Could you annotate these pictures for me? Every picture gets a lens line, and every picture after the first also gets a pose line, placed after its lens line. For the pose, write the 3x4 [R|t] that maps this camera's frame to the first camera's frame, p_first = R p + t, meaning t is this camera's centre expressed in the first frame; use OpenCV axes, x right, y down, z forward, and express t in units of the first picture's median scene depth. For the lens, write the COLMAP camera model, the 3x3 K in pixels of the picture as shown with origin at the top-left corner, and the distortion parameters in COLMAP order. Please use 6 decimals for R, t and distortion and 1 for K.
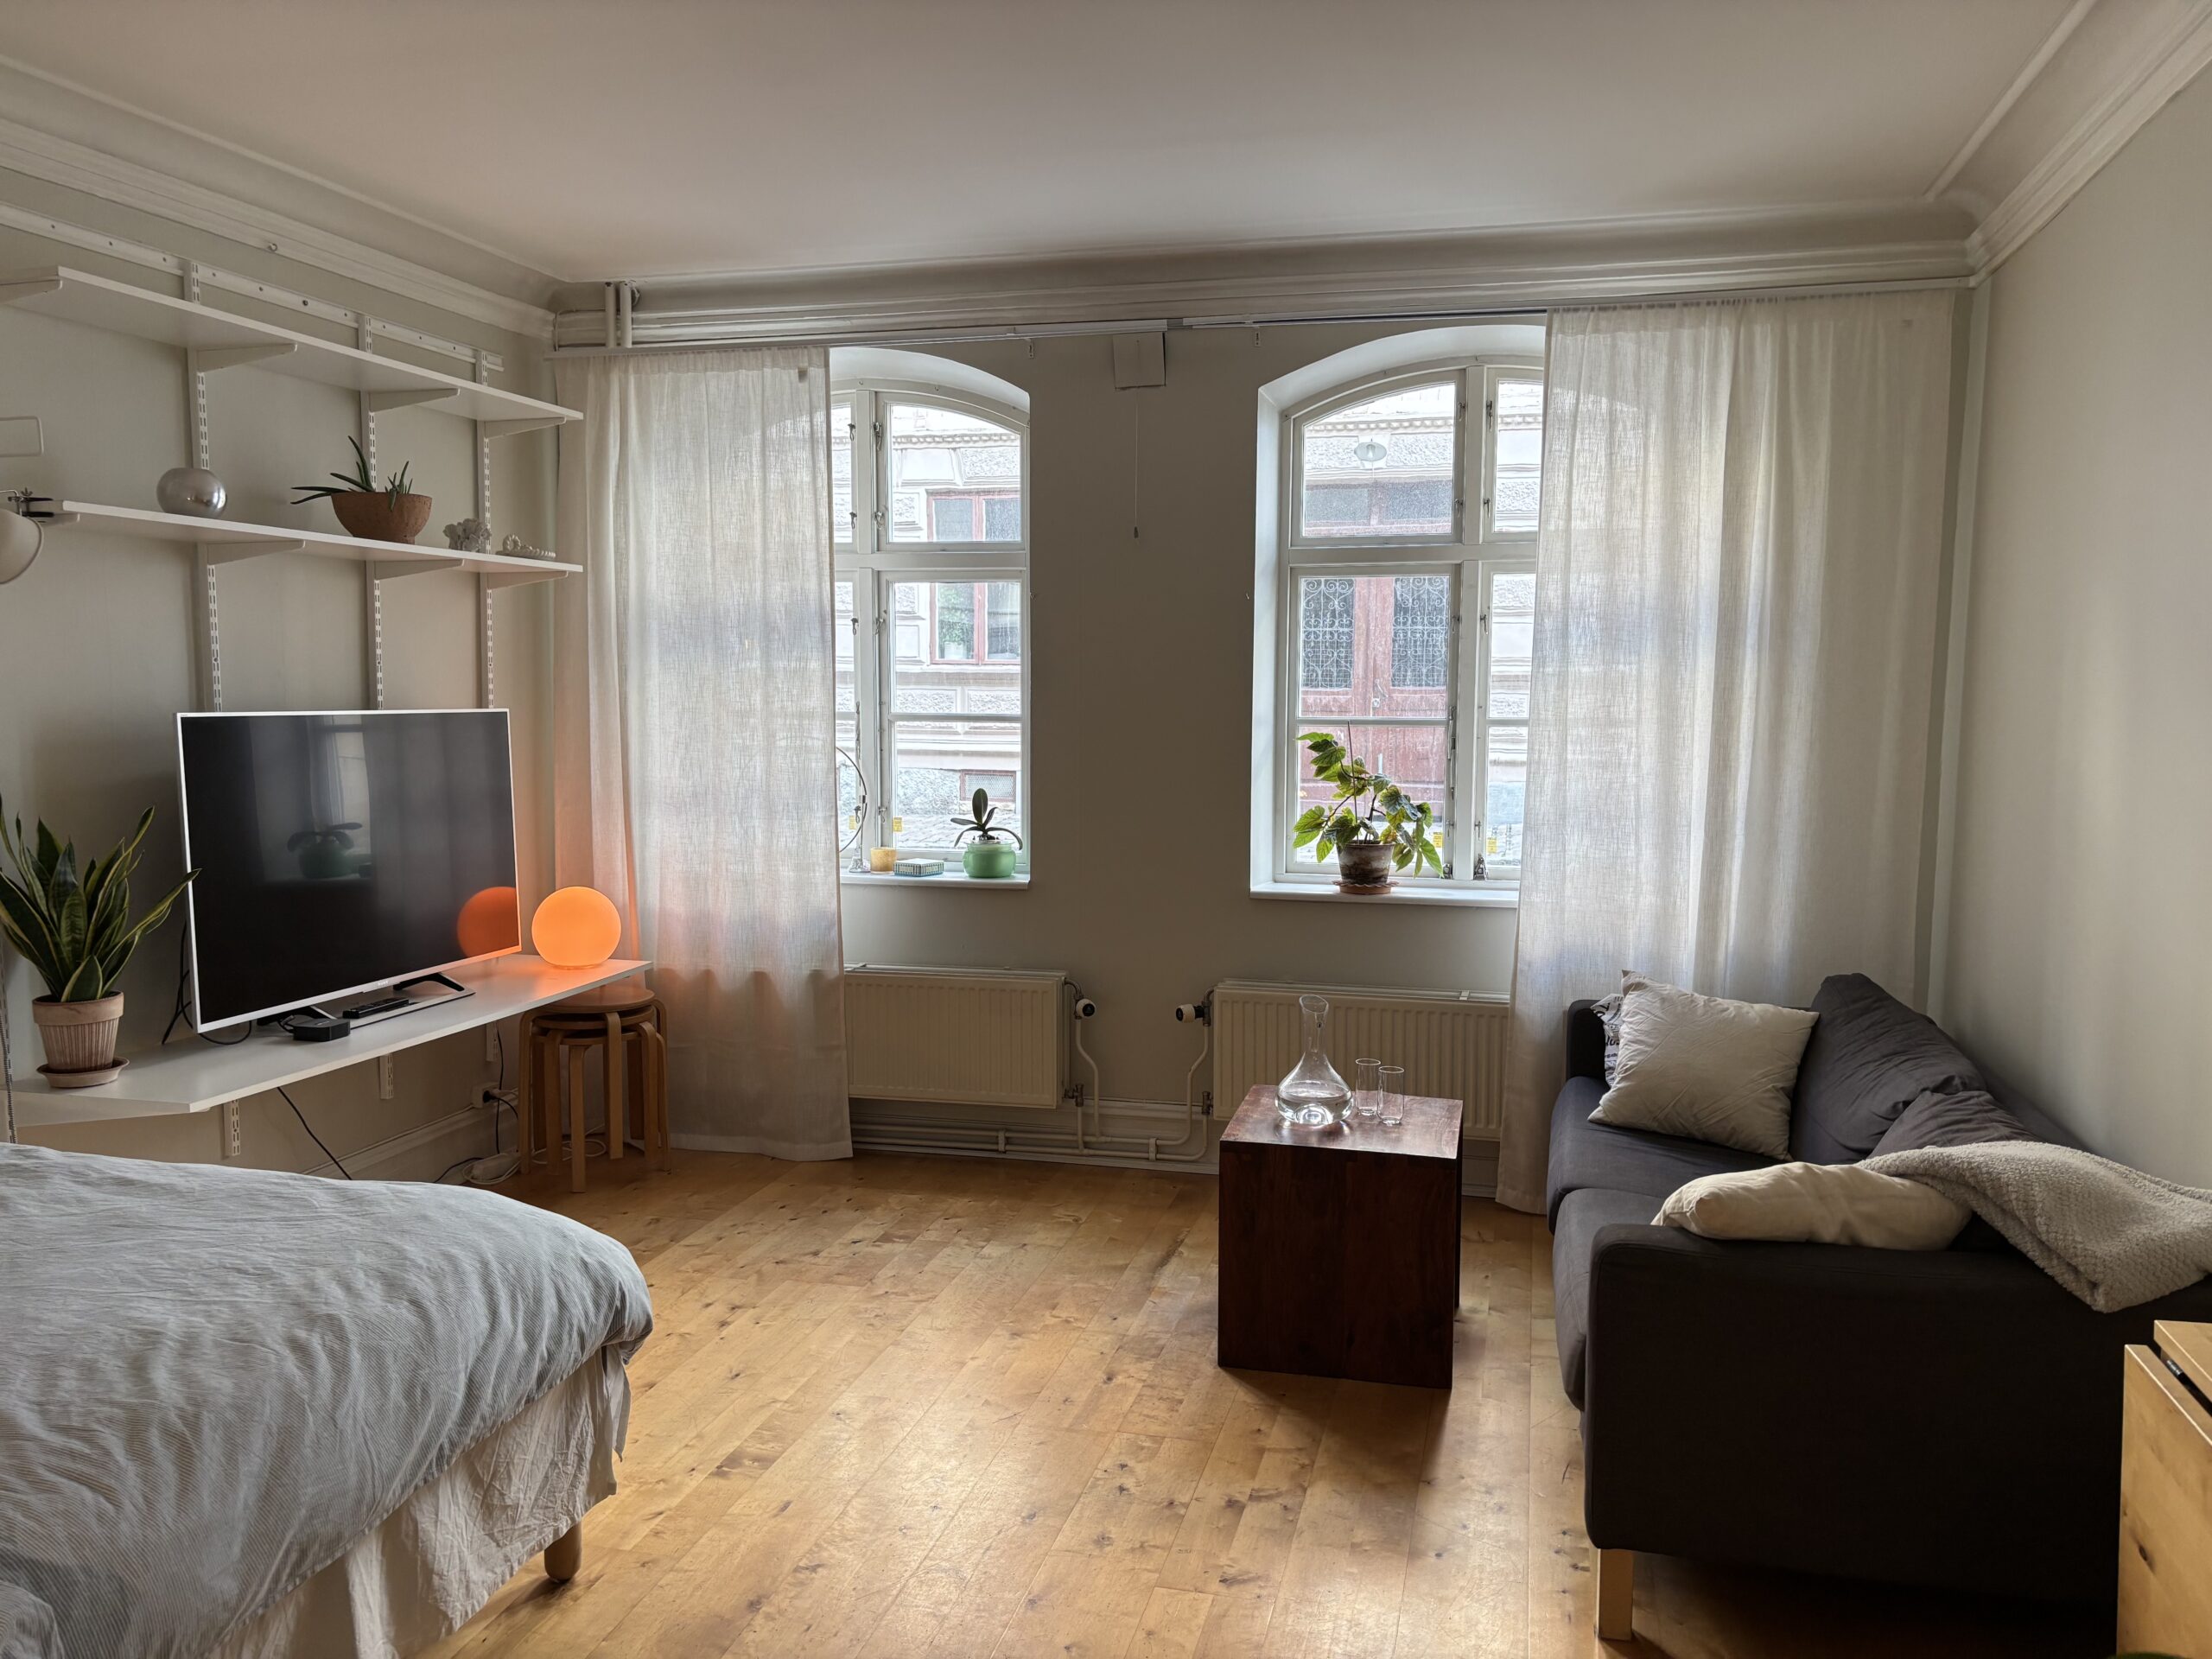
lens RADIAL K [[1681.3, 0, 1117.0], [0, 1681.3, 832.7], [0, 0, 1]] dist [0.023335, -0.019520]
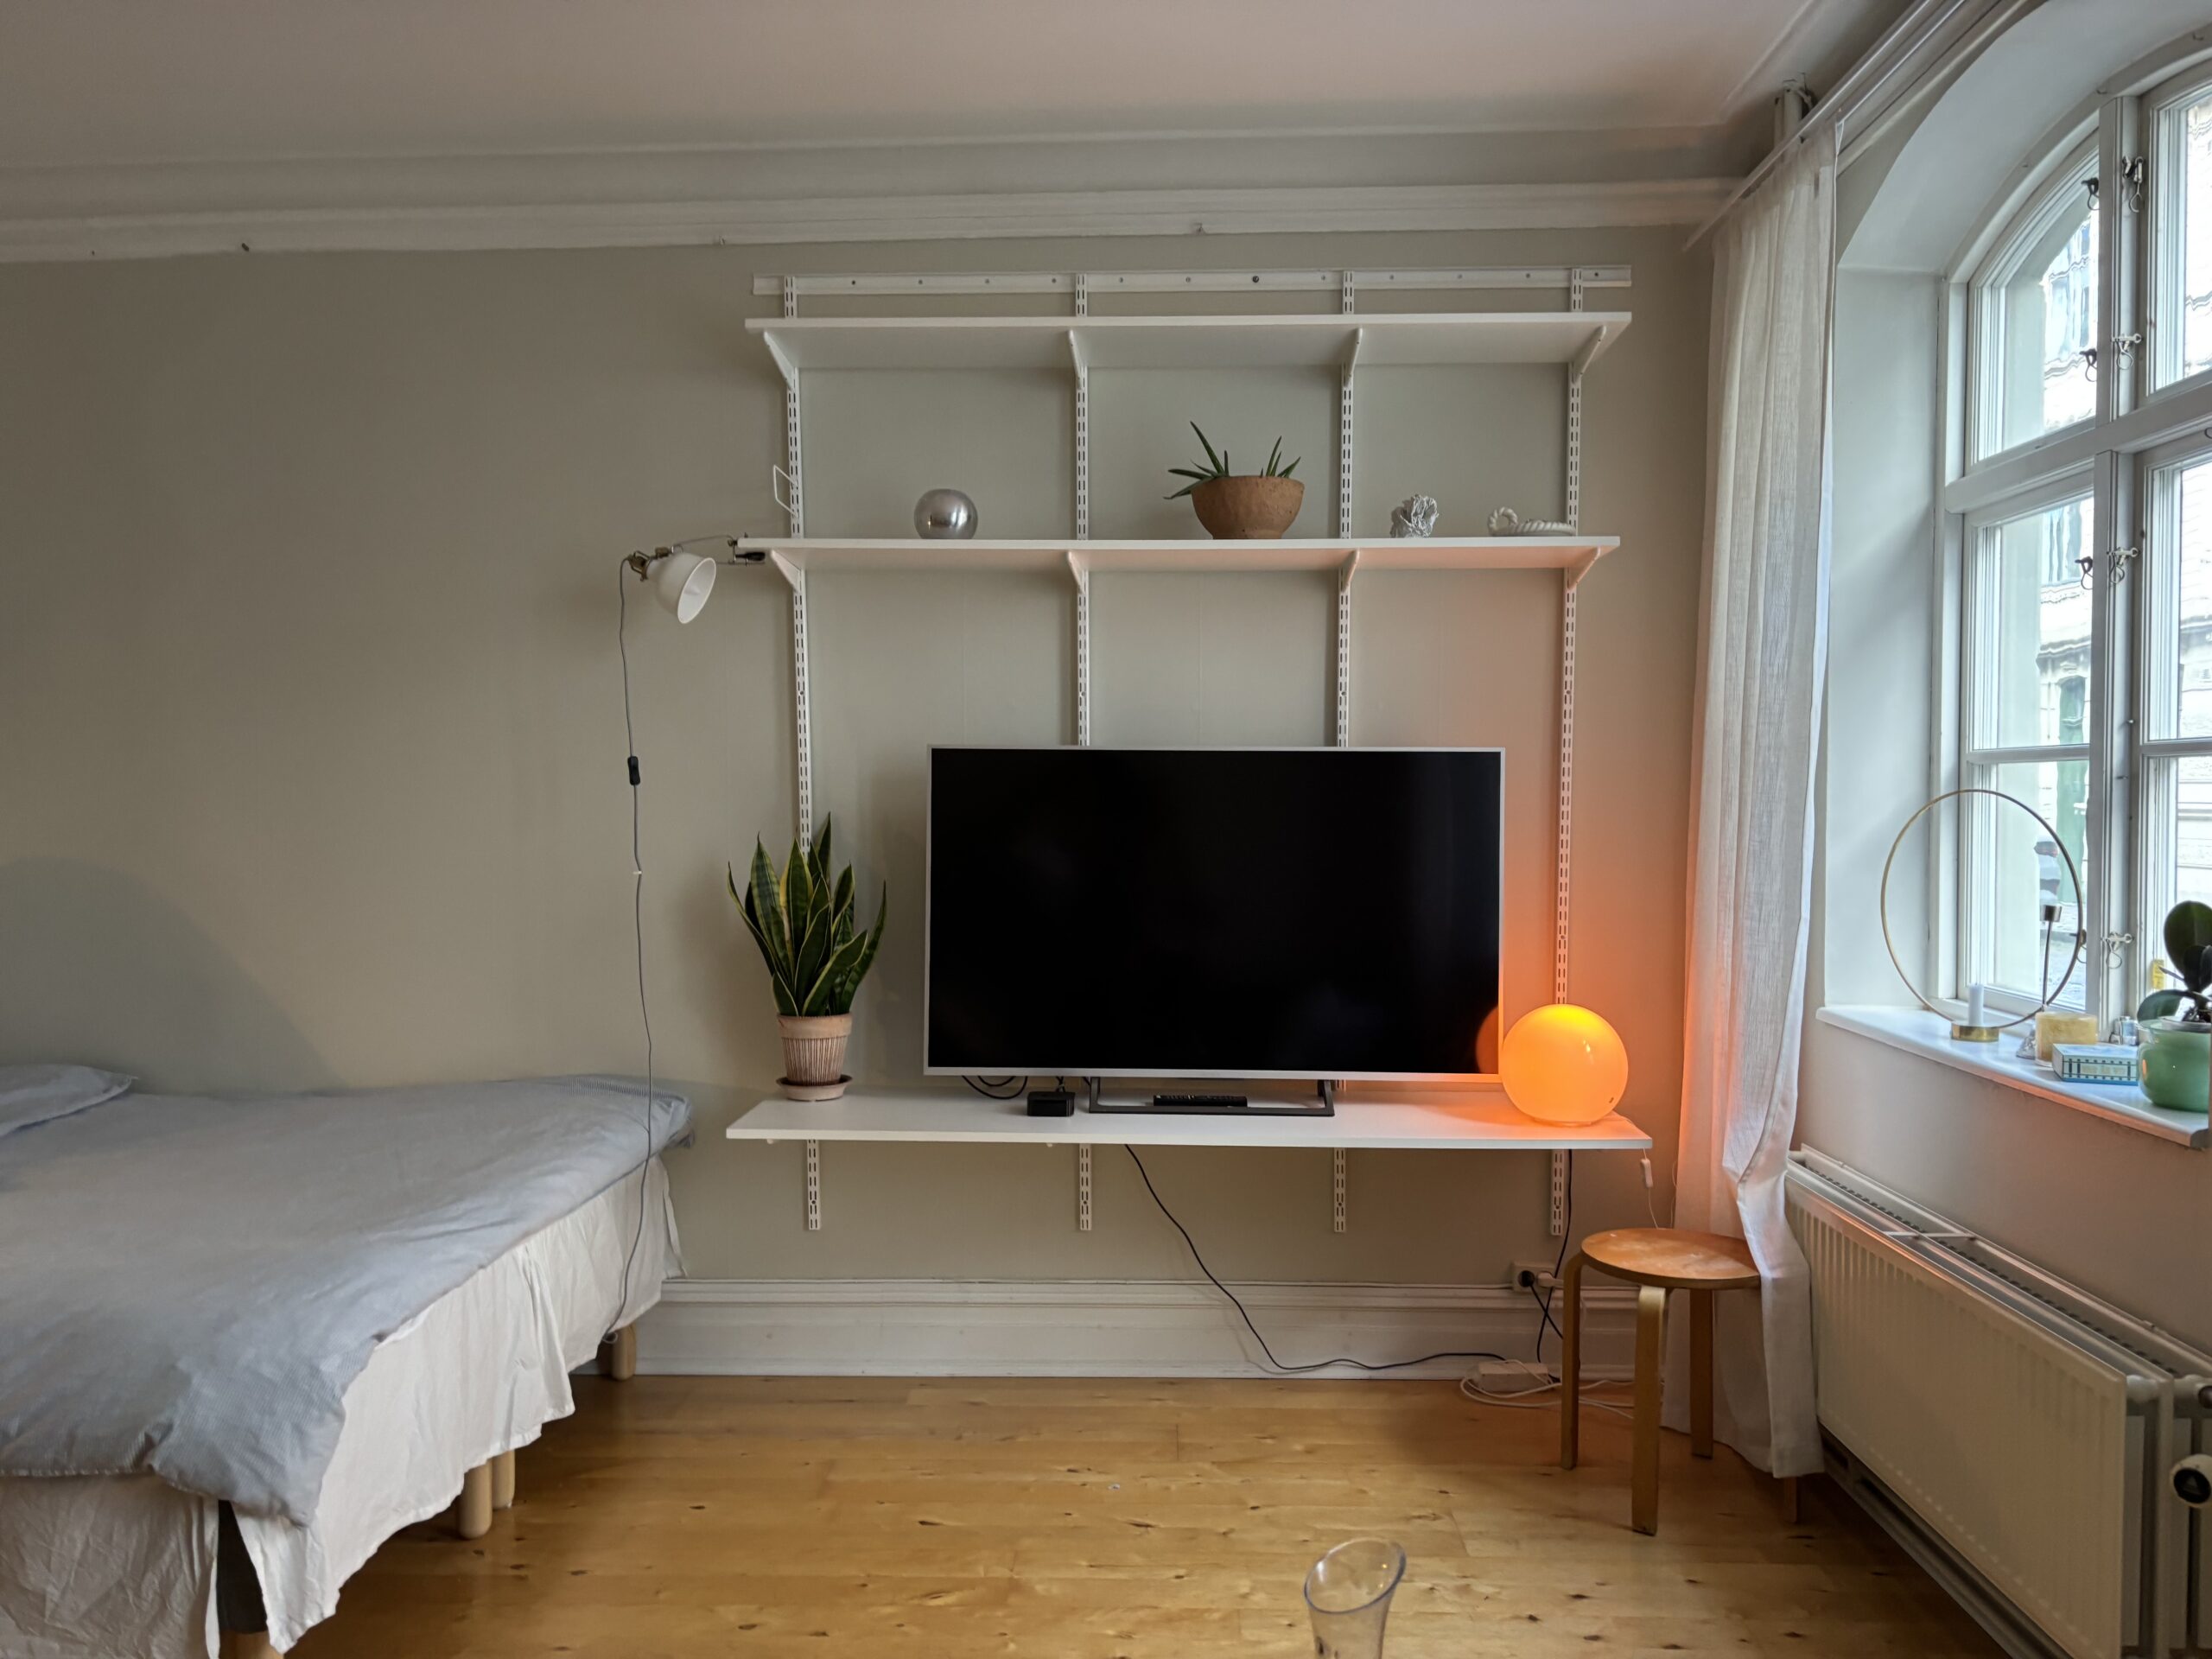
lens RADIAL K [[1681.3, 0, 1111.0], [0, 1681.3, 839.5], [0, 0, 1]] dist [0.023335, -0.019520]
pose [[0.227380, 0.018188, -0.973636, 0.346842], [-0.084164, 0.996451, -0.001041, -0.020928], [0.970162, 0.082182, 0.228104, 0.755174]]
